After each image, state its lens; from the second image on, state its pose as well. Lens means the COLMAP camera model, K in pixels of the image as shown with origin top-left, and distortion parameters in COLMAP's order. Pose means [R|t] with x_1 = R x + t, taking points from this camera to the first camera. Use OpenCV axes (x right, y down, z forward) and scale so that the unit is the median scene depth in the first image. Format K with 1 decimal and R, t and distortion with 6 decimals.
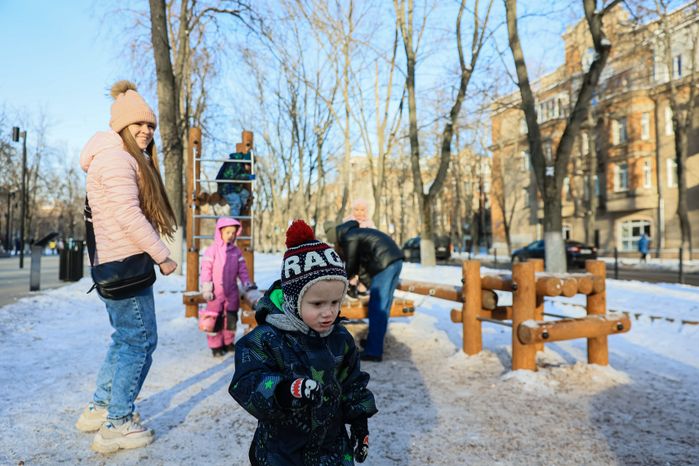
lens RADIAL K [[460.8, 0, 350.8], [0, 460.8, 237.2], [0, 0, 1]] dist [0.002030, -0.000901]
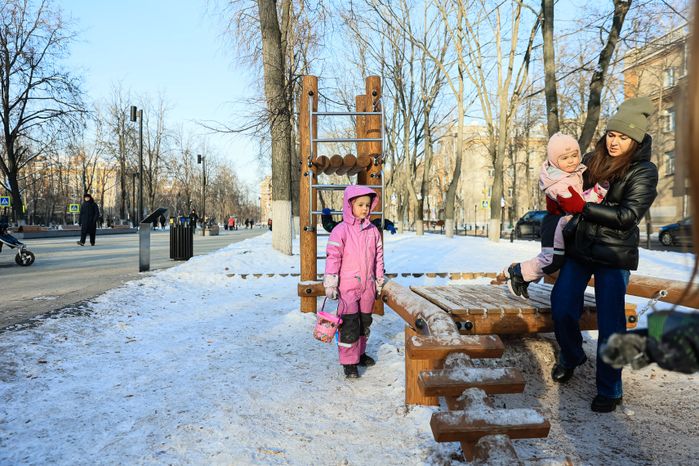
lens RADIAL K [[464.3, 0, 350.5], [0, 464.3, 229.2], [0, 0, 1]] dist [-0.002224, -0.000555]
pose [[0.977834, 0.000232, -0.209383, -0.032515], [0.007363, 0.999343, 0.035492, 0.000200], [0.209253, -0.036247, 0.977189, 0.071240]]
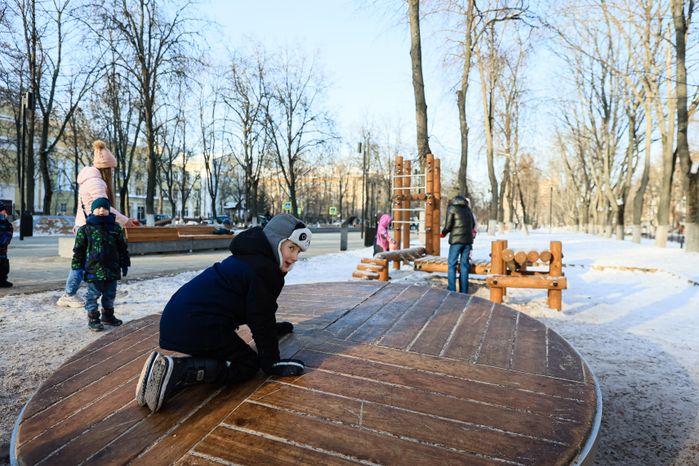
lens RADIAL K [[464.3, 0, 350.5], [0, 464.3, 229.2], [0, 0, 1]] dist [-0.002224, -0.000555]
pose [[0.753606, 0.020338, -0.657012, 0.173350], [-0.000982, 0.999555, 0.029814, -0.005154], [0.657326, -0.021823, 0.753290, -0.104930]]
